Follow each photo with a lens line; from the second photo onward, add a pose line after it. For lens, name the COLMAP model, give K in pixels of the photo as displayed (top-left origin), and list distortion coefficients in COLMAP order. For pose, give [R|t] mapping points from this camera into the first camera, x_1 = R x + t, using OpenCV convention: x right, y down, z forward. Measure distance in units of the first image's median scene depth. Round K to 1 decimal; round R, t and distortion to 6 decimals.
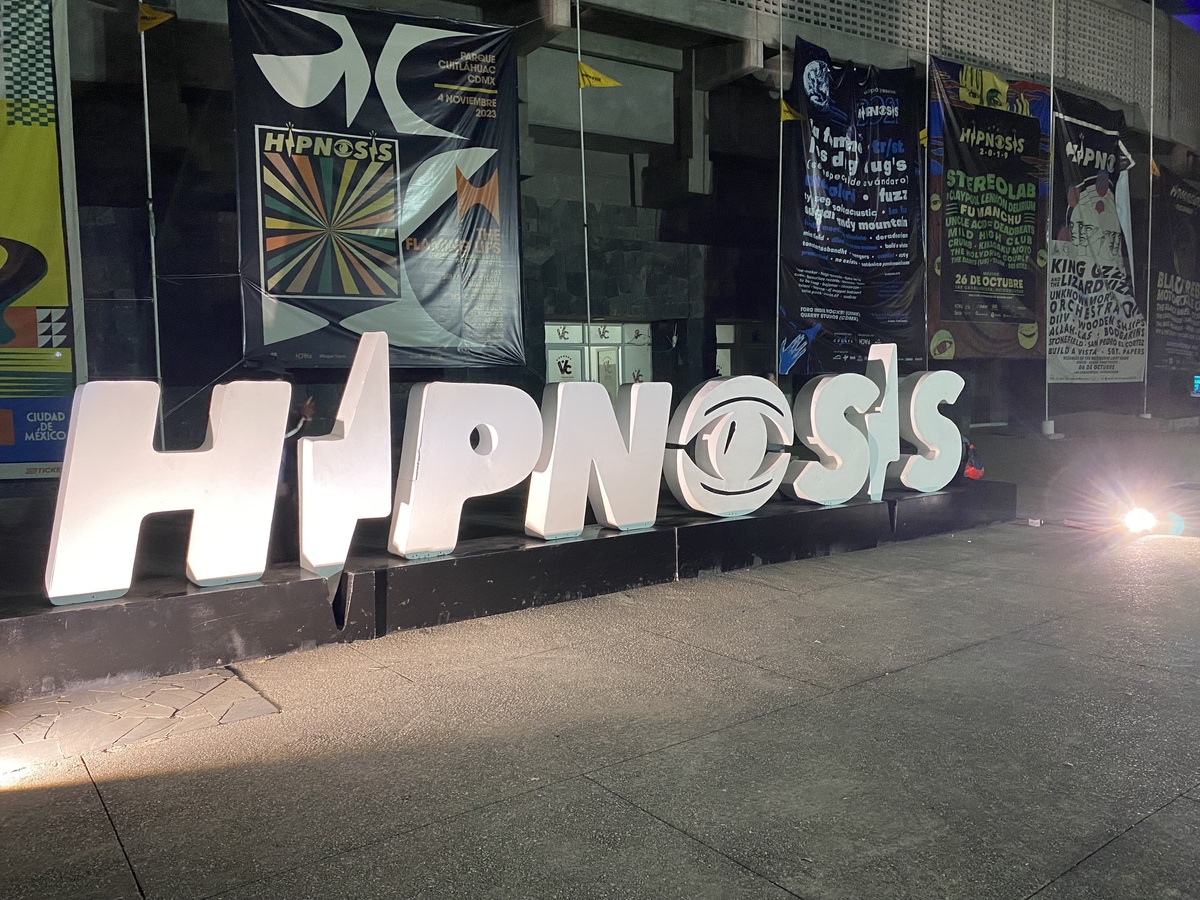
lens RADIAL K [[919.3, 0, 602.3], [0, 919.3, 453.9], [0, 0, 1]] dist [0.036938, -0.065524]
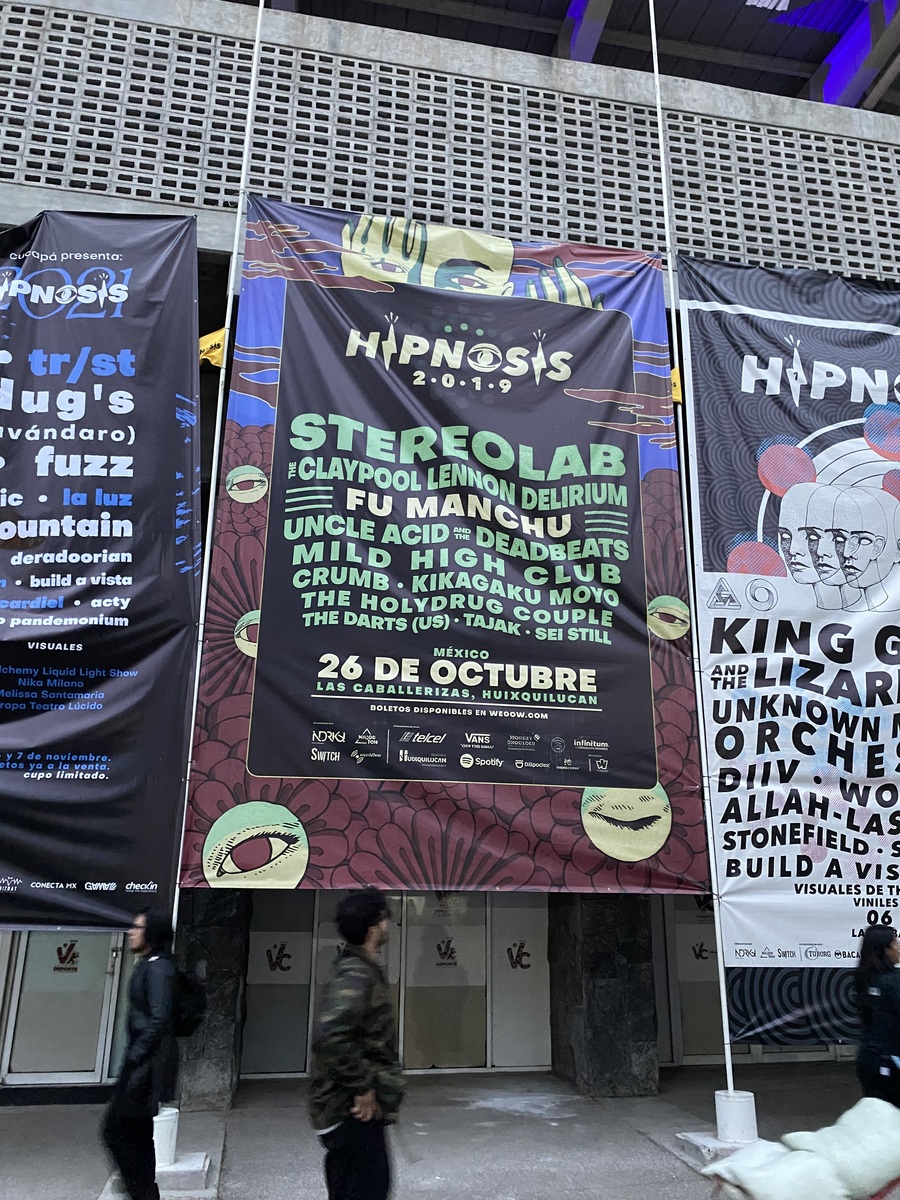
lens RADIAL K [[894.2, 0, 456.7], [0, 894.2, 603.6], [0, 0, 1]] dist [0.088635, -0.181391]
pose [[0.935933, -0.087516, -0.341132, 0.662874], [-0.049595, 0.926227, -0.373690, -0.091330], [0.348669, 0.366667, 0.862546, 0.816226]]
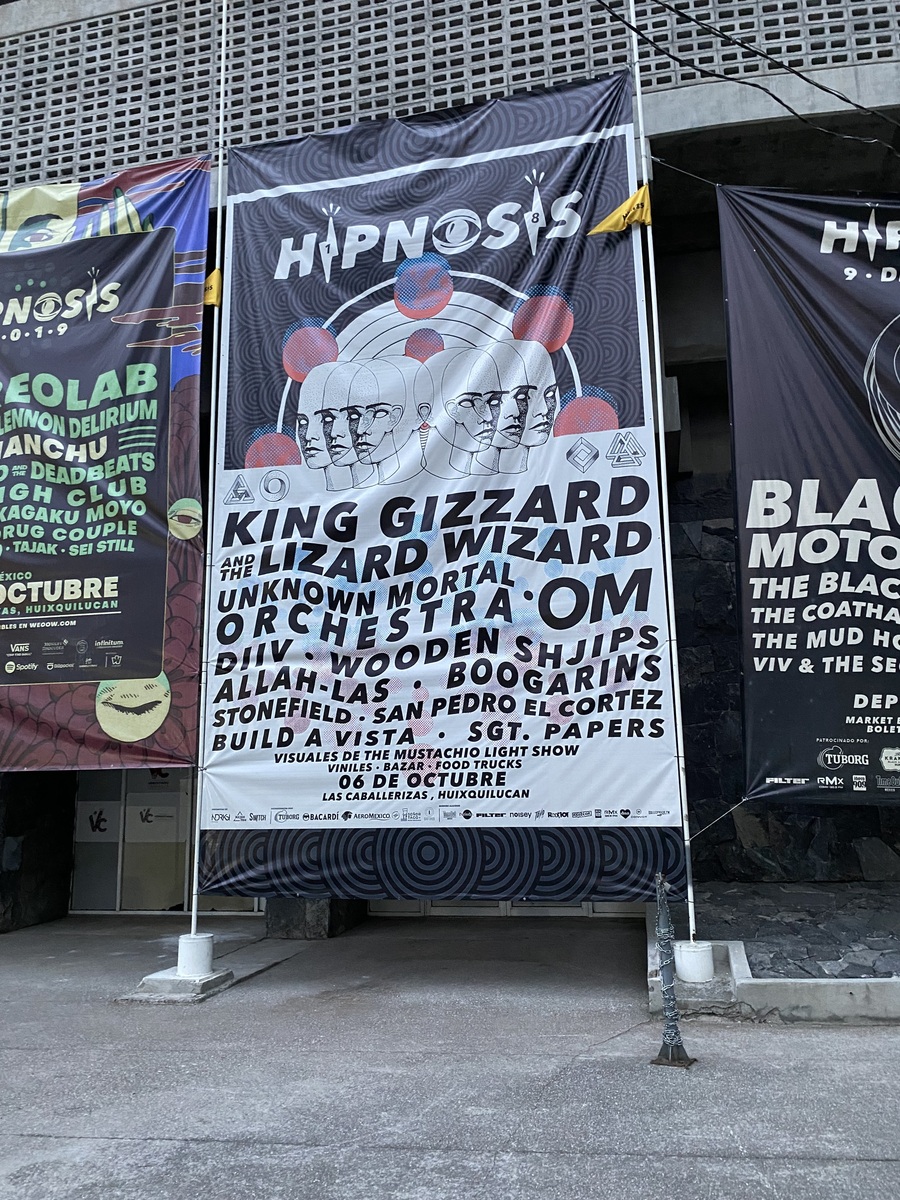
lens RADIAL K [[913.4, 0, 502.4], [0, 913.4, 566.0], [0, 0, 1]] dist [0.099470, -0.178251]
pose [[0.731266, -0.142474, -0.667046, 1.085418], [-0.035897, 0.968548, -0.246224, -0.118656], [0.681147, 0.204001, 0.703152, 1.026985]]
